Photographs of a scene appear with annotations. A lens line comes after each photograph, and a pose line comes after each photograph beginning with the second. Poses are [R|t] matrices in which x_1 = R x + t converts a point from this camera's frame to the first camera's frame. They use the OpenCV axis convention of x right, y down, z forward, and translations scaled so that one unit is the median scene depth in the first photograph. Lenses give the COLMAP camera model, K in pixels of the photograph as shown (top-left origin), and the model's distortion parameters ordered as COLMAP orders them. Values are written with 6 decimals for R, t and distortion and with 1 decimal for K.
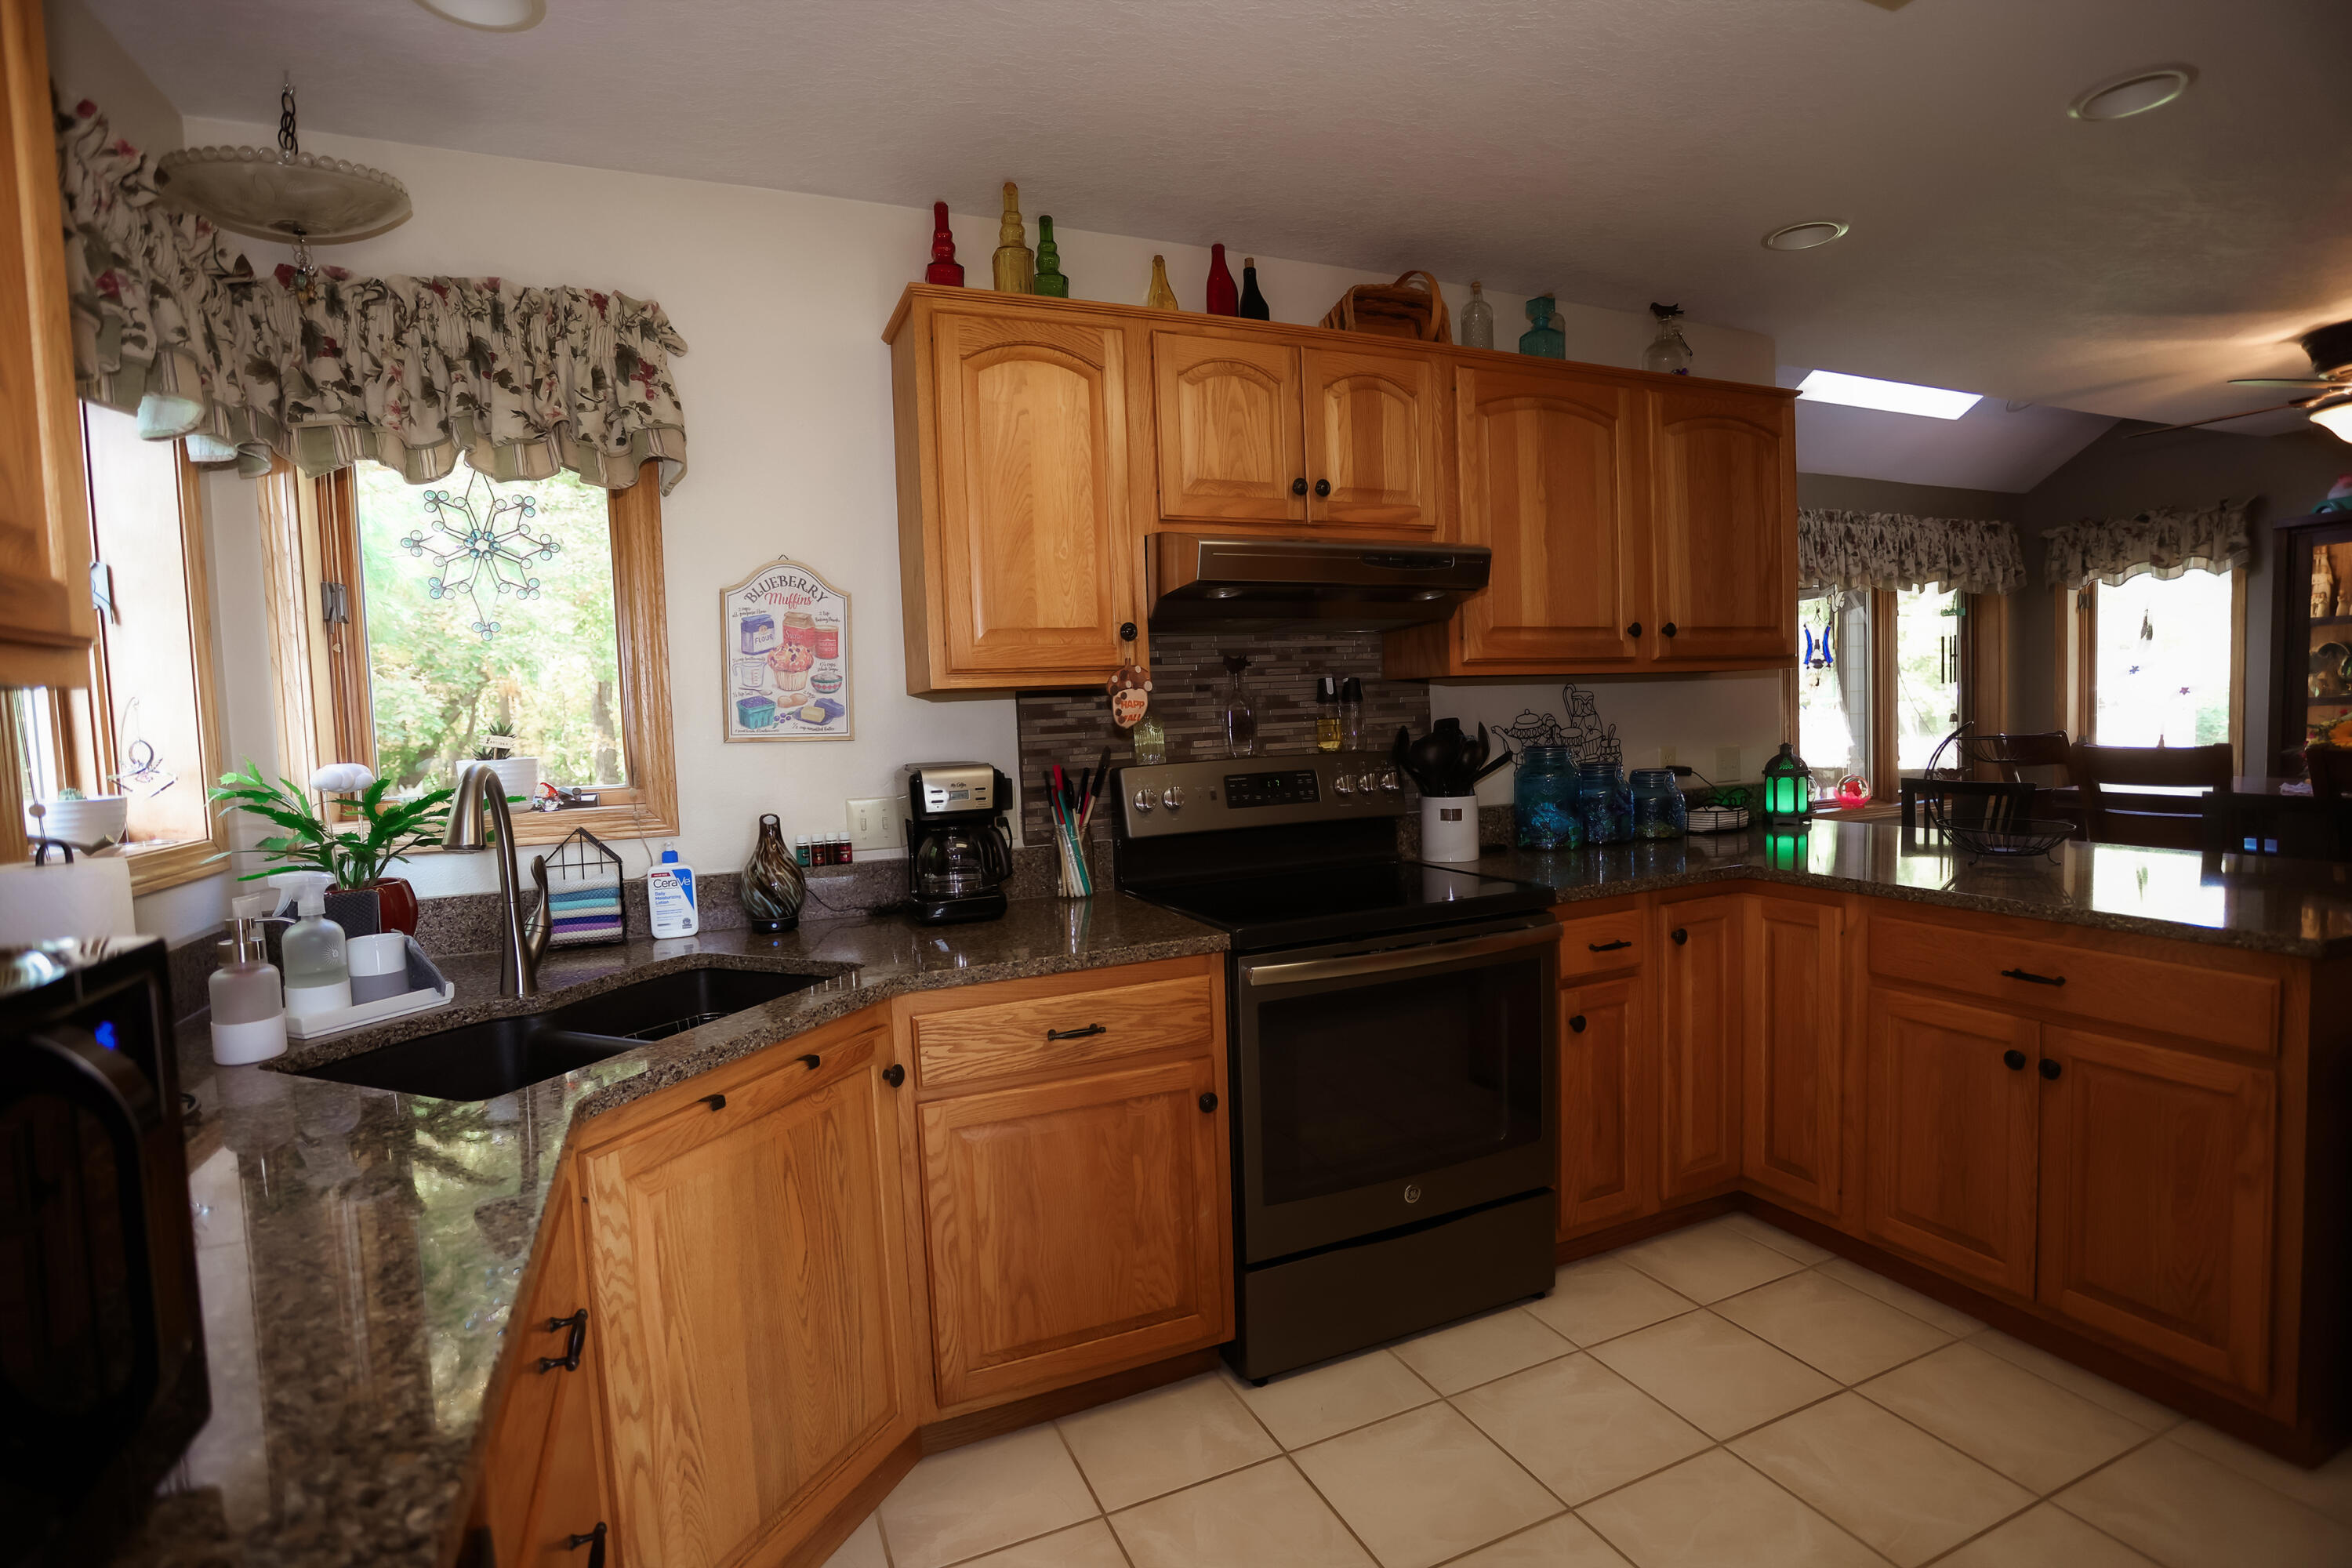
lens RADIAL K [[1133.1, 0, 1176.0], [0, 1133.1, 784.0], [0, 0, 1]] dist [-0.074513, 0.032480]
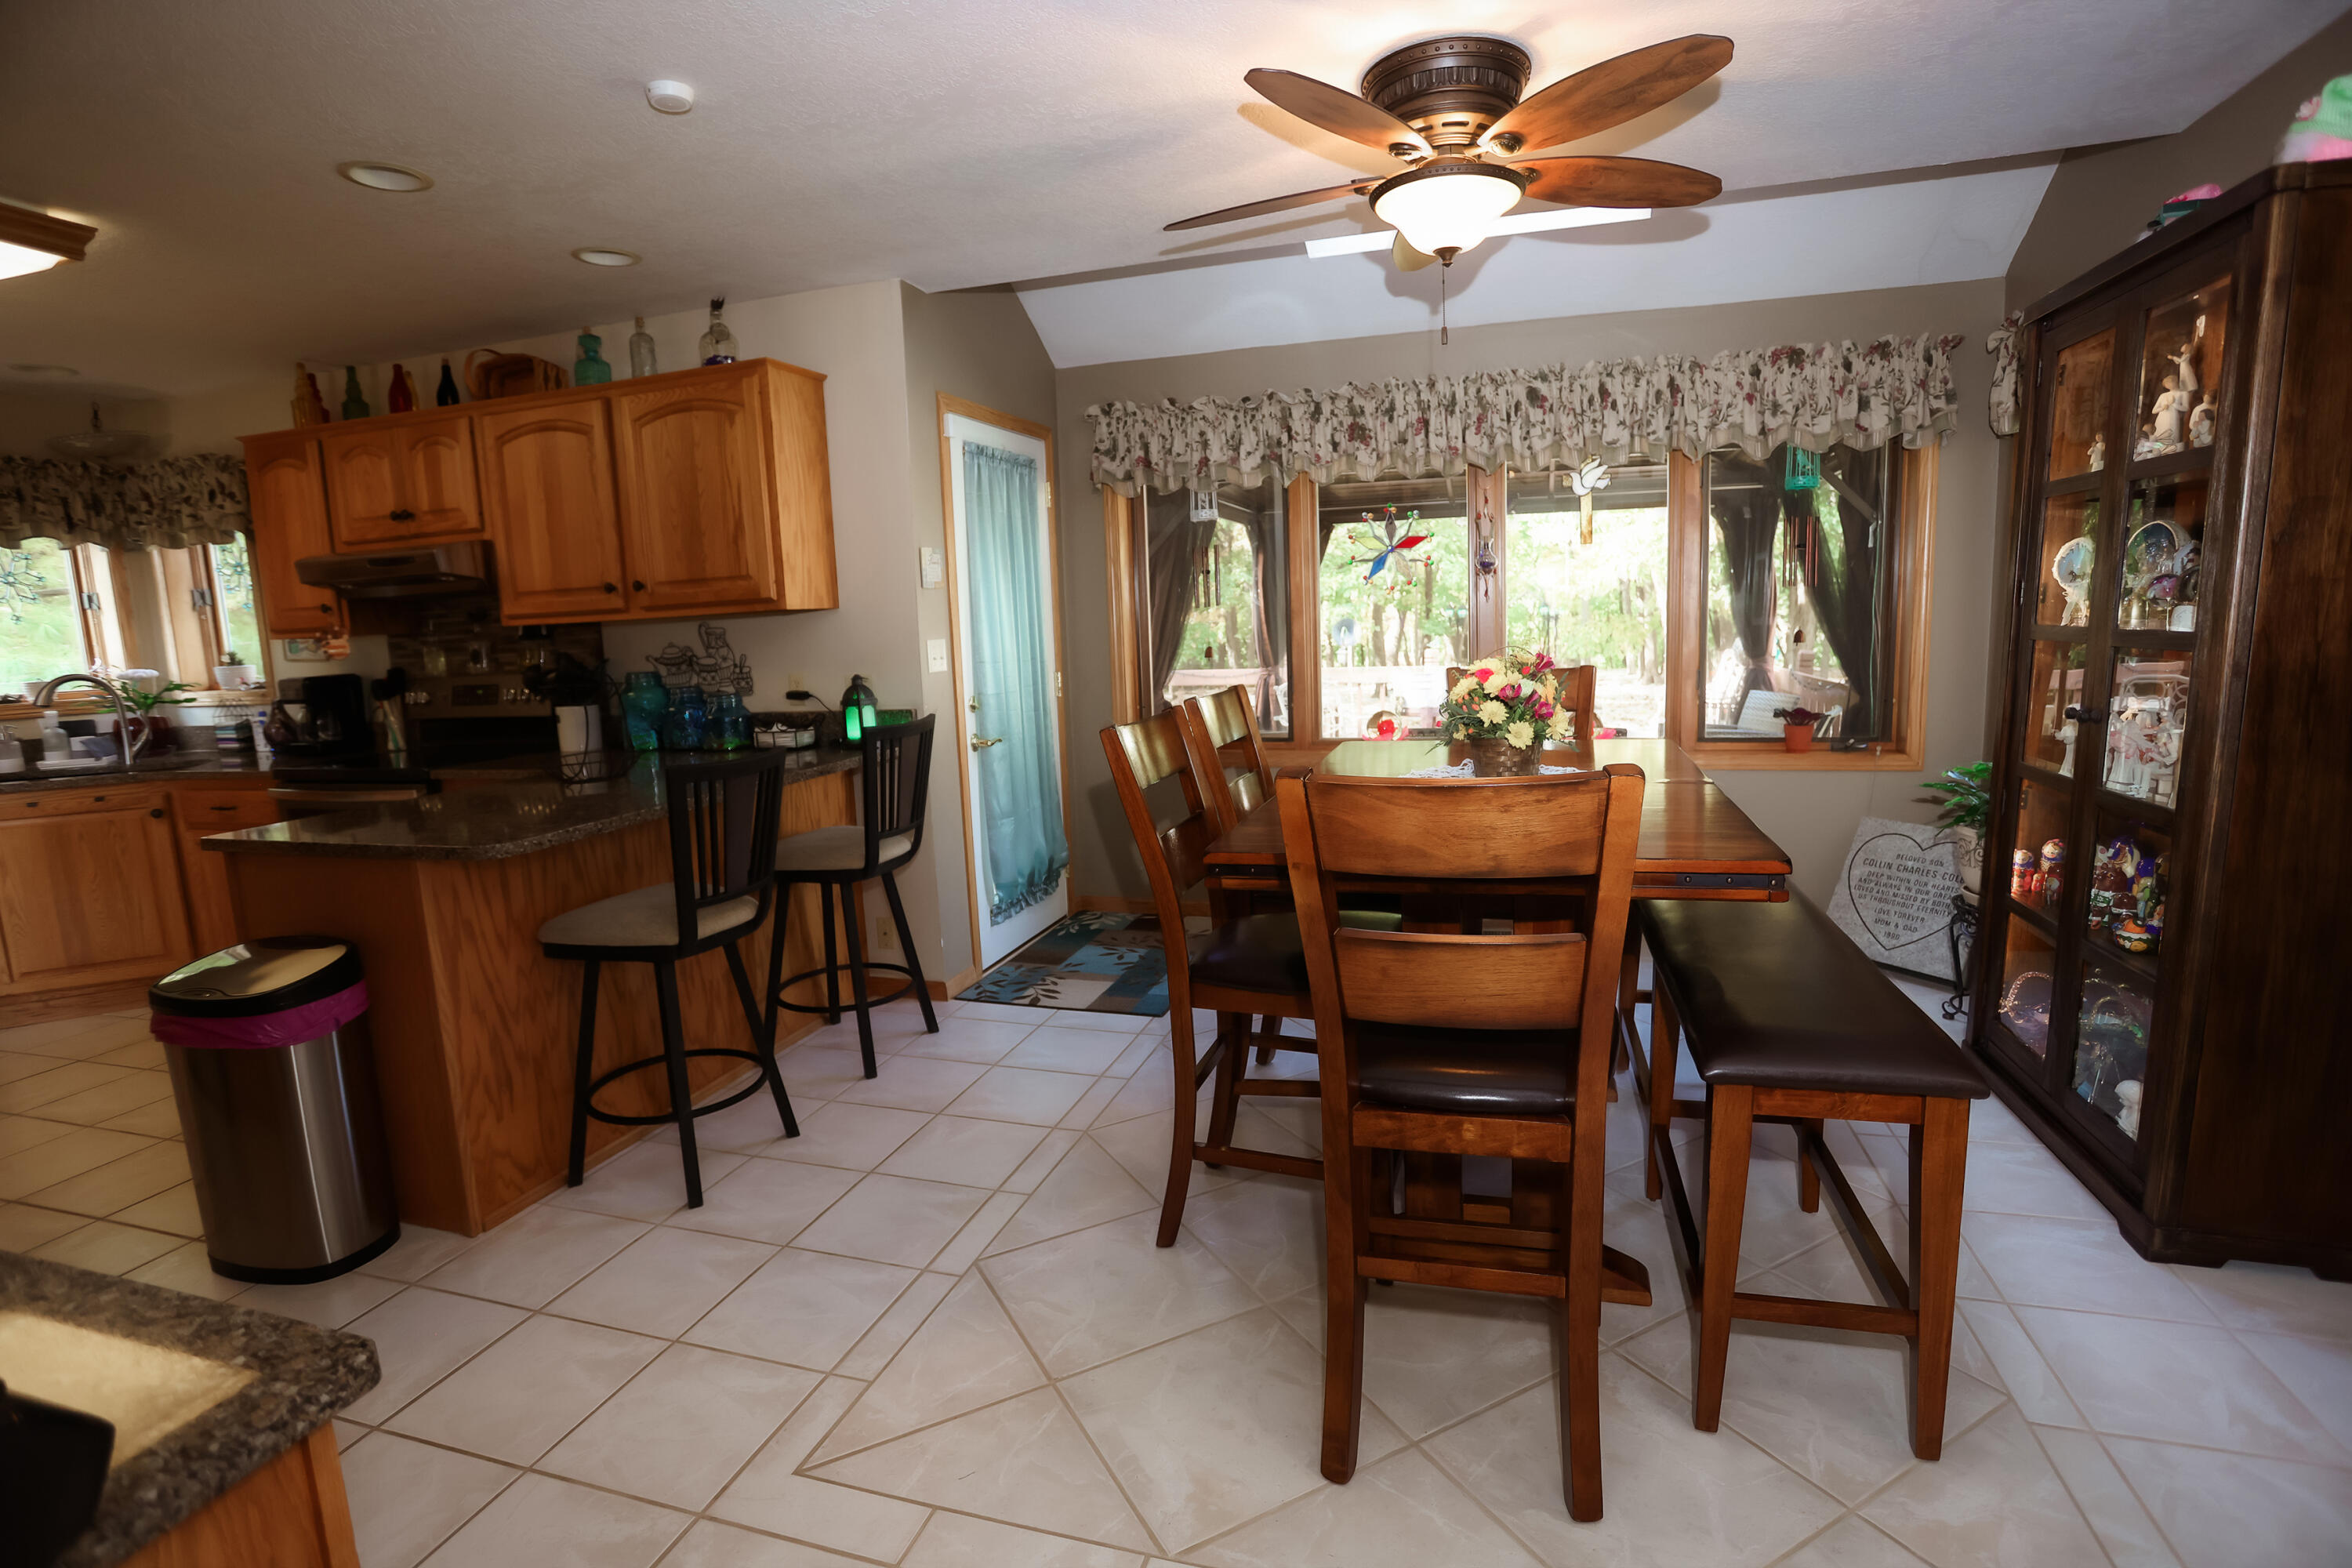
lens RADIAL K [[1133.1, 0, 1176.0], [0, 1133.1, 784.0], [0, 0, 1]] dist [-0.074513, 0.032480]
pose [[0.755233, 0.101984, -0.647474, 1.848741], [-0.027049, 0.991829, 0.124673, -0.092839], [0.654899, -0.076644, 0.751820, 0.453159]]
